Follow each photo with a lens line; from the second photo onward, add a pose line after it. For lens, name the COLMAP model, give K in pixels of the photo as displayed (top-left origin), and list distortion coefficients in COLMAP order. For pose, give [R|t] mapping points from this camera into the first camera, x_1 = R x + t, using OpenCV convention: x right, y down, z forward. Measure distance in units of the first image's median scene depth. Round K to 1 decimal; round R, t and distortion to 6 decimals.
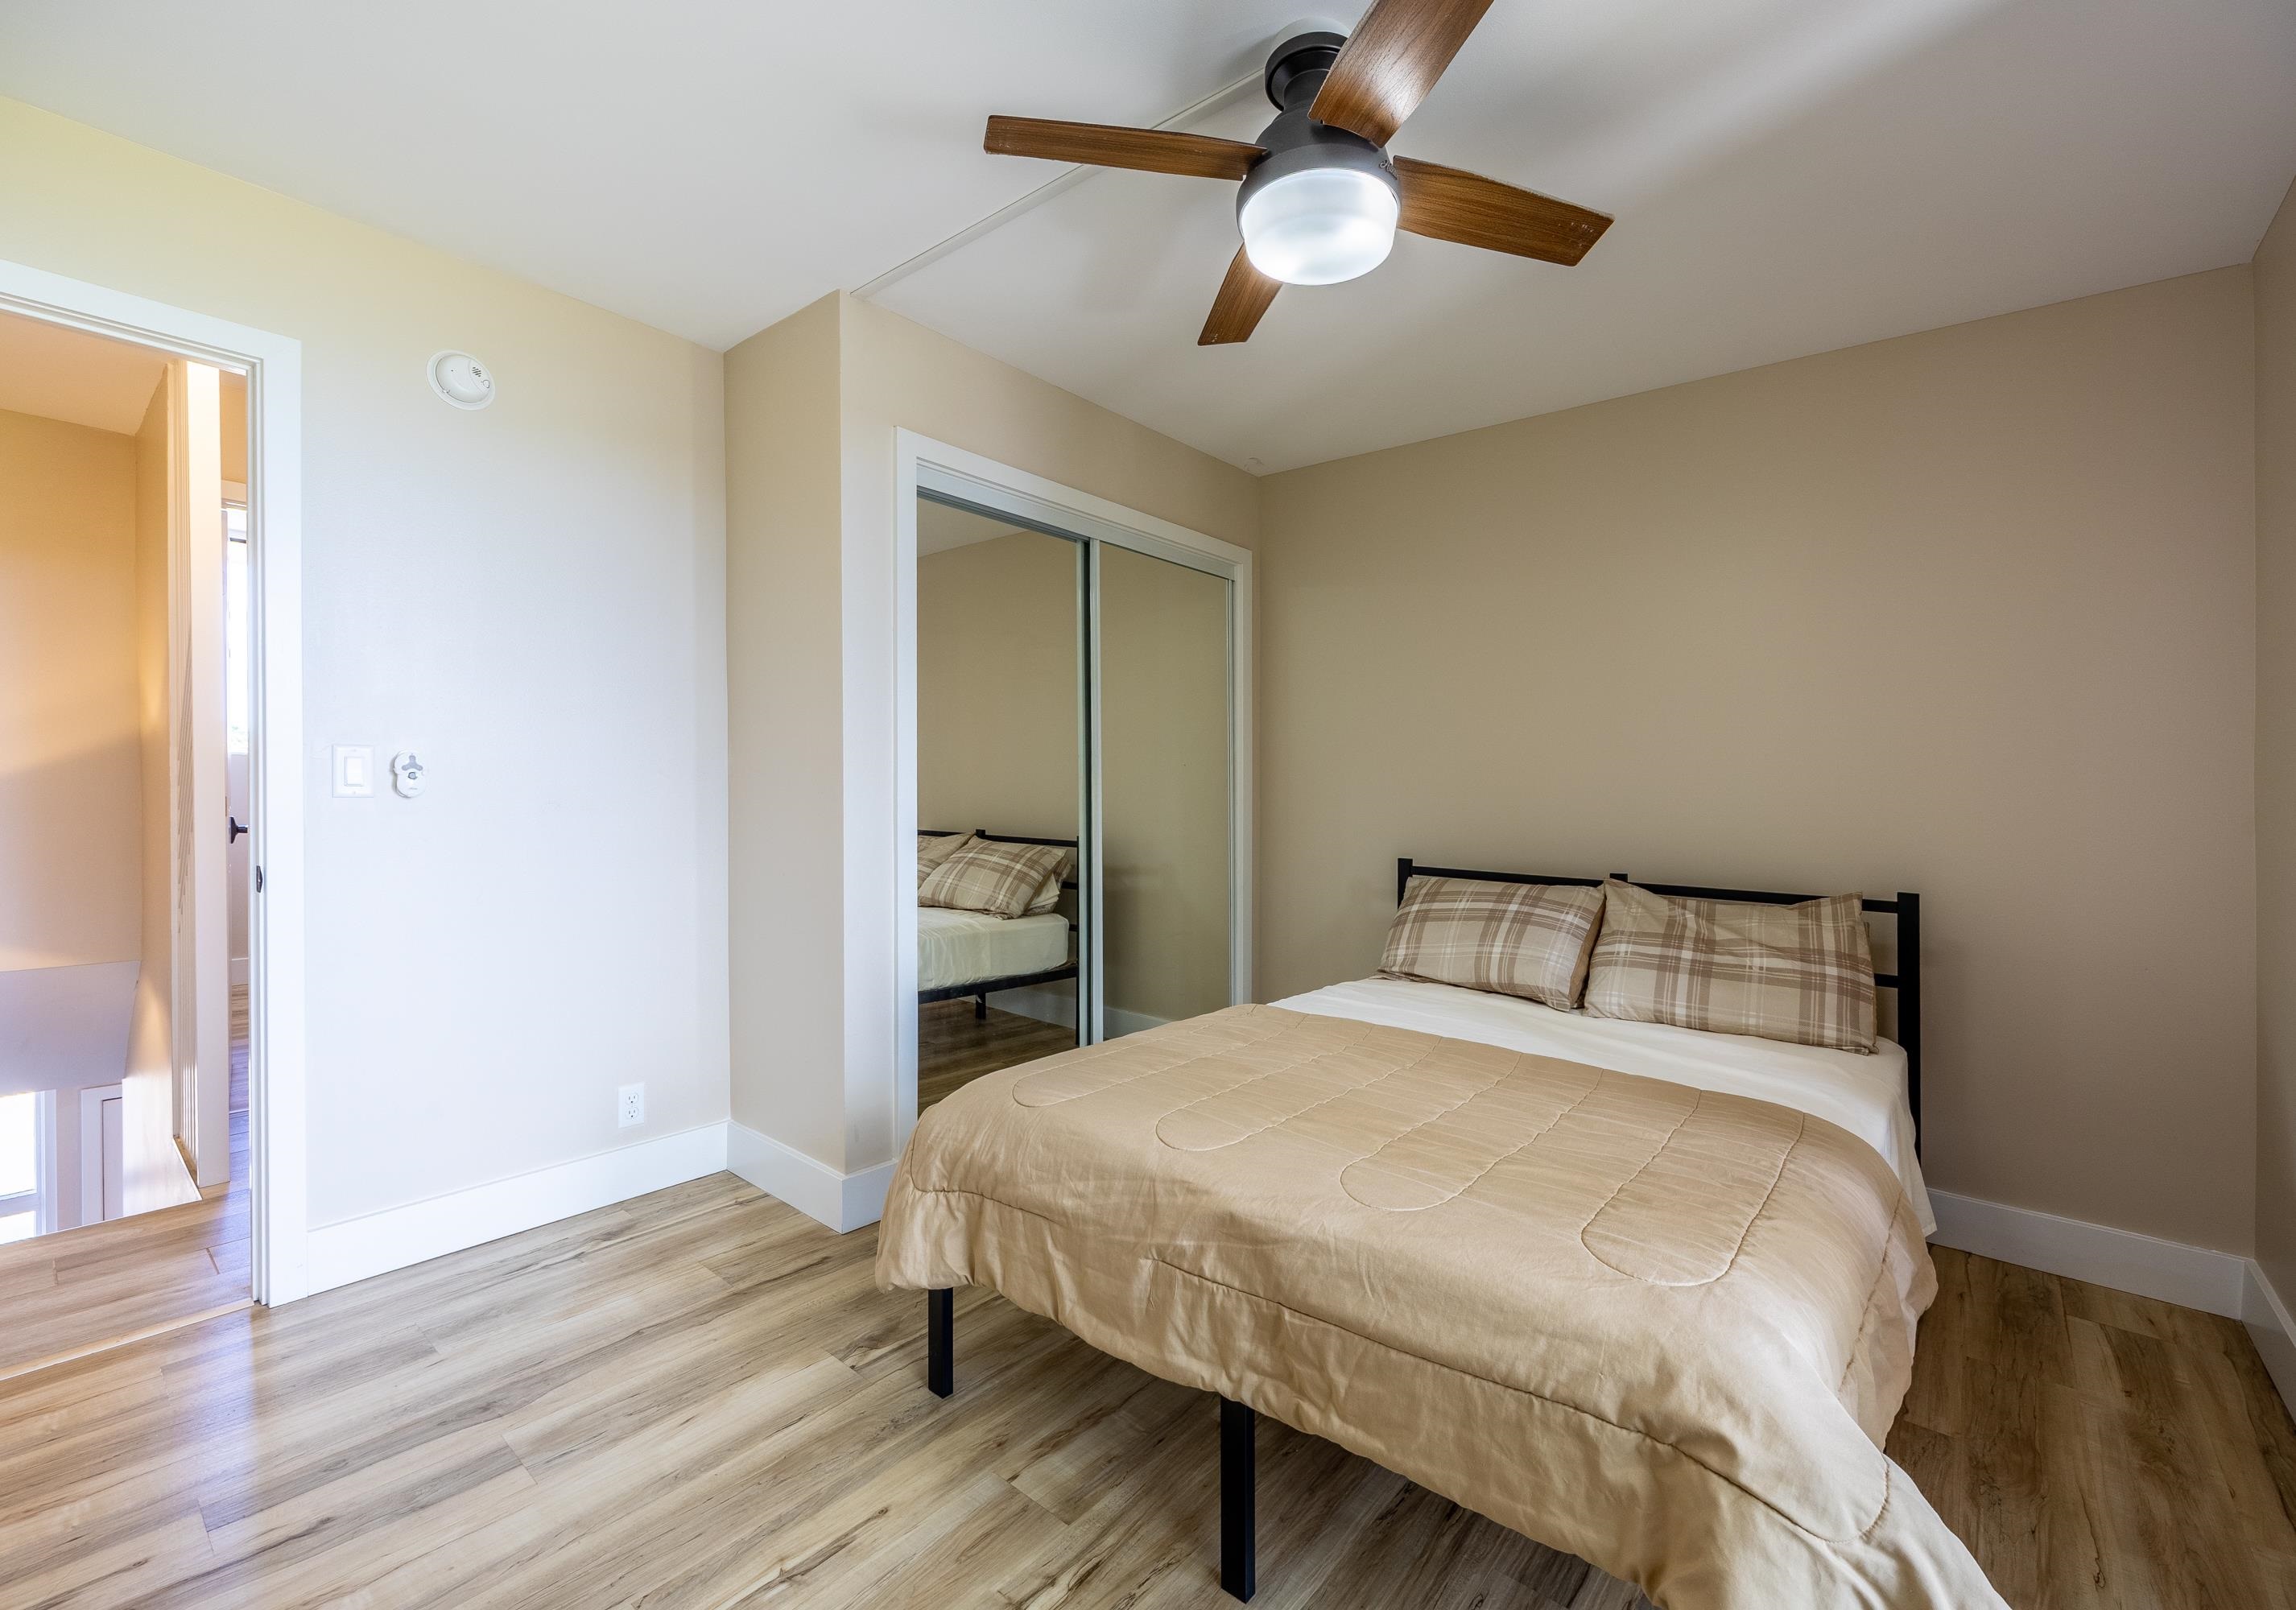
lens RADIAL K [[966.1, 0, 1156.4], [0, 966.1, 799.8], [0, 0, 1]] dist [0.000928, 0.000102]
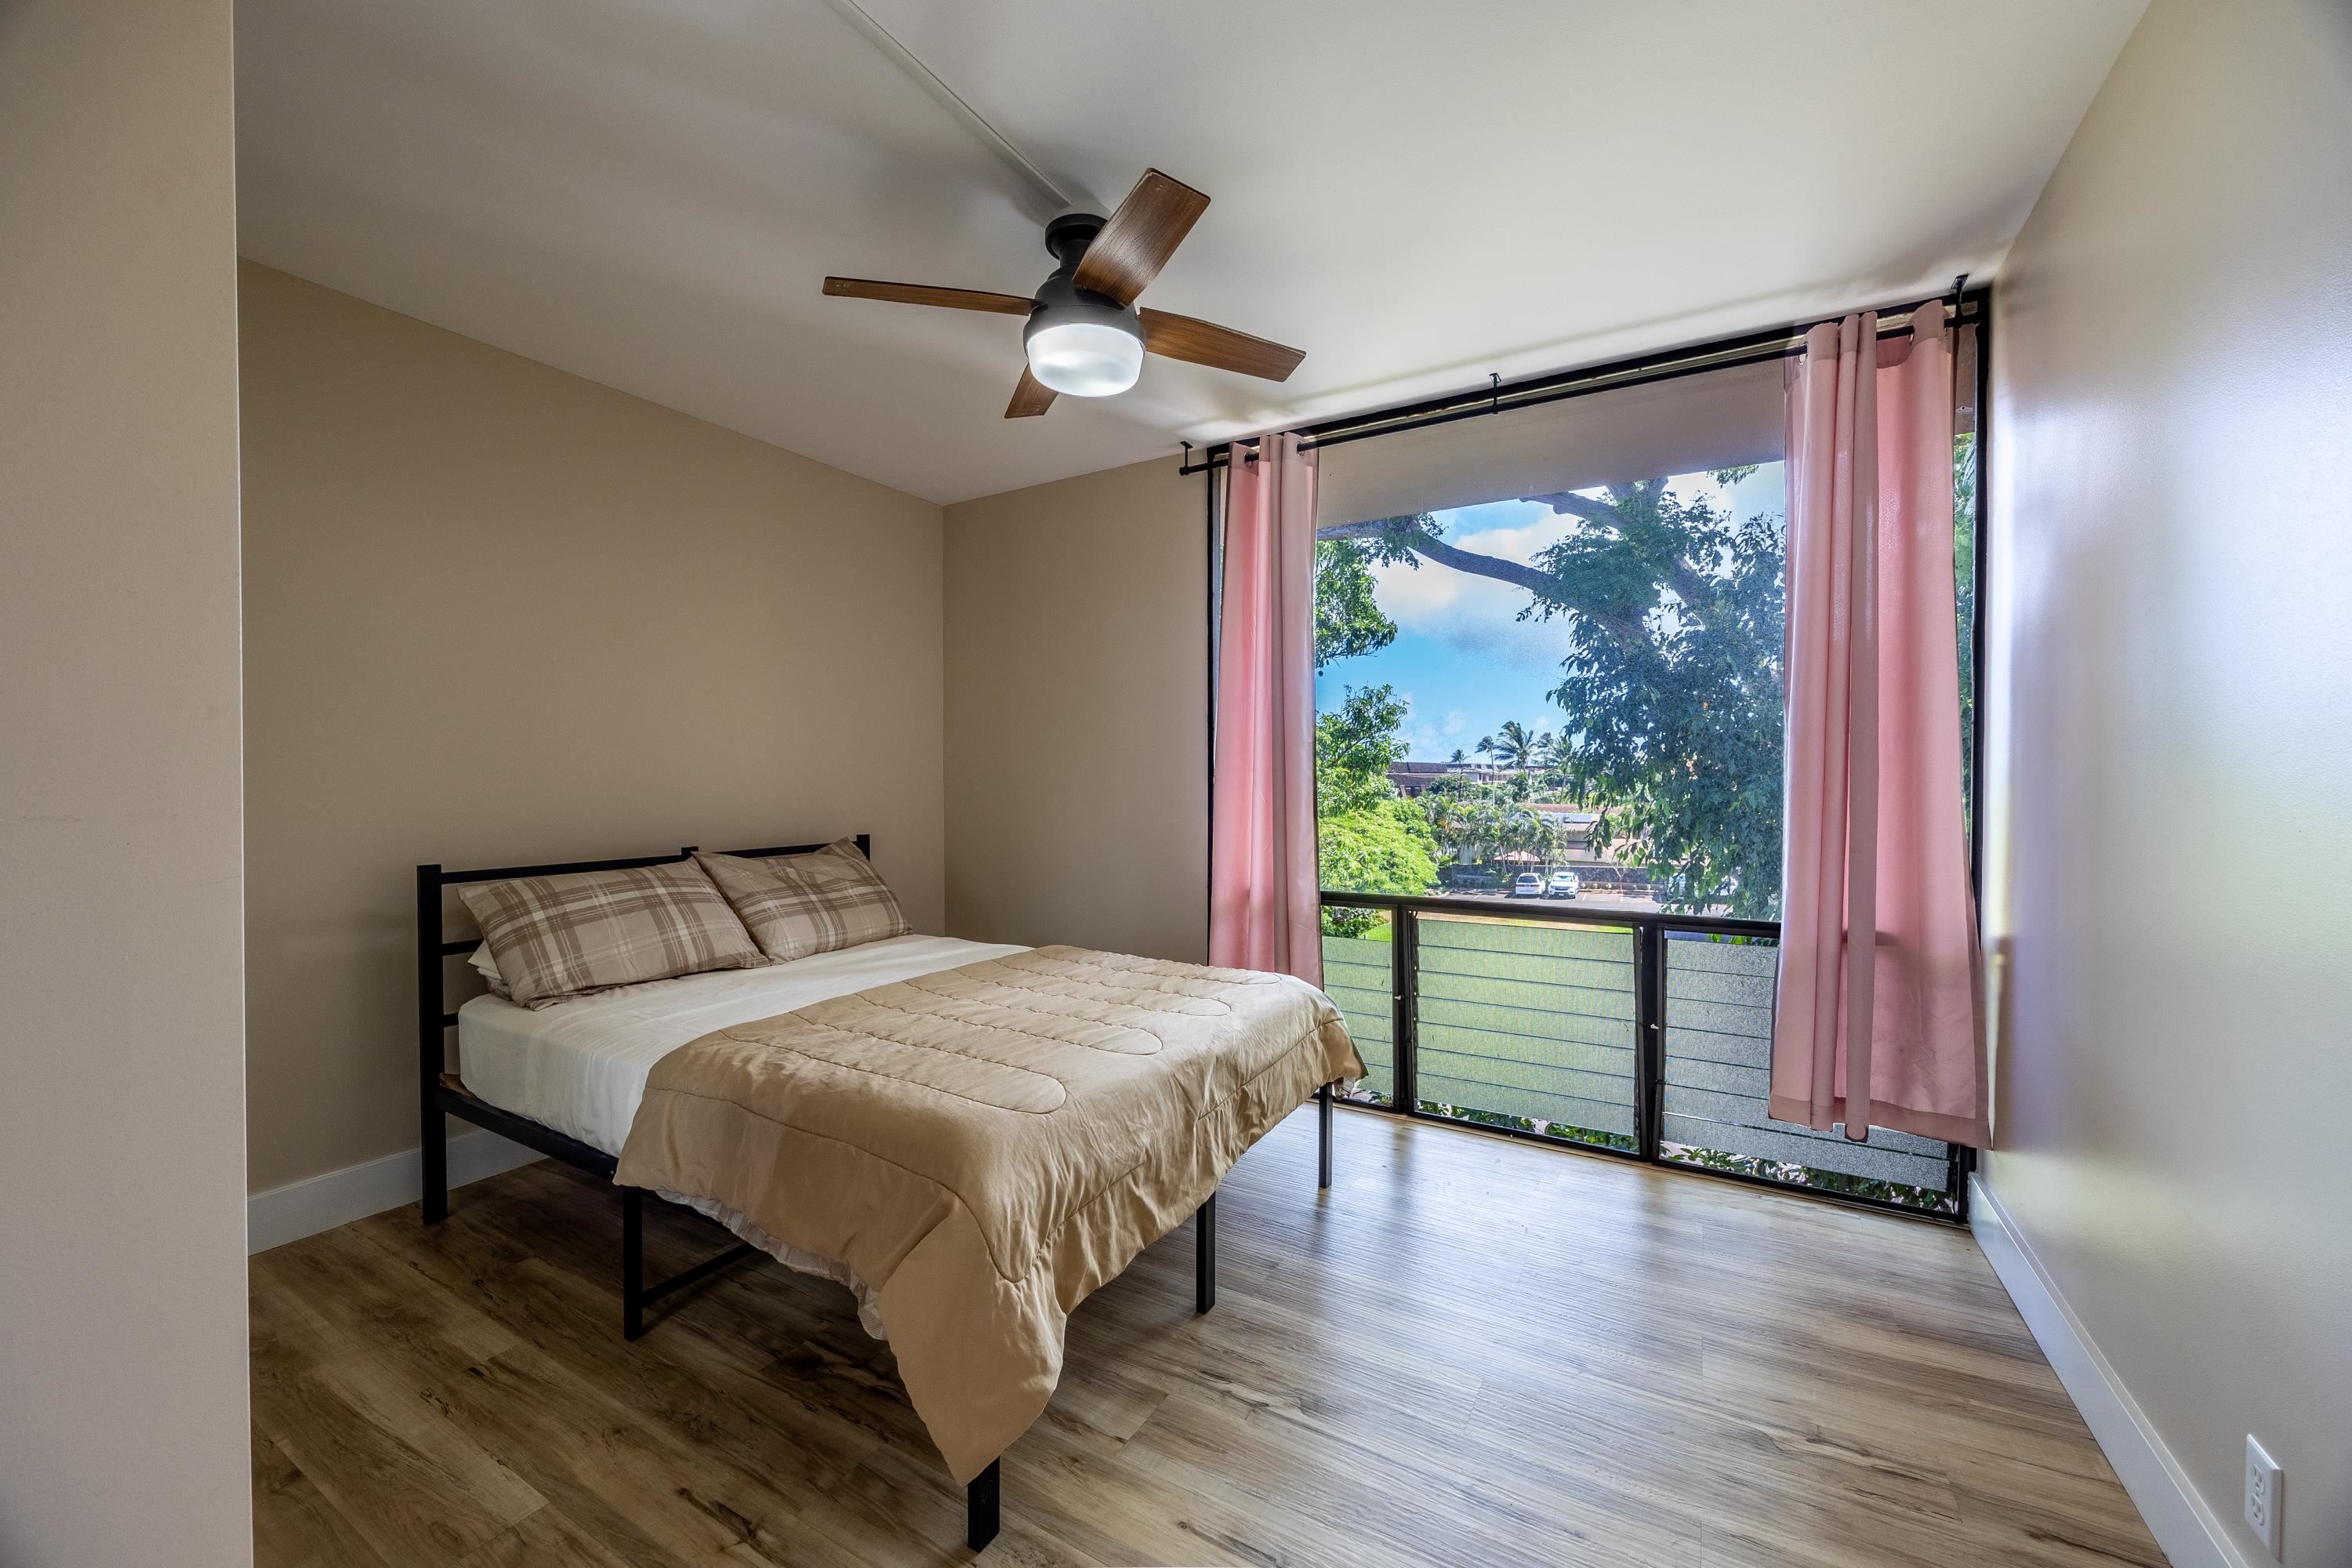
lens RADIAL K [[897.4, 0, 1186.0], [0, 897.4, 777.6], [0, 0, 1]] dist [-0.000136, -0.000566]
pose [[-0.167594, -0.021112, 0.985630, -1.072392], [0.008104, 0.999707, 0.022791, -0.036611], [-0.985823, 0.011807, -0.167374, 1.053912]]
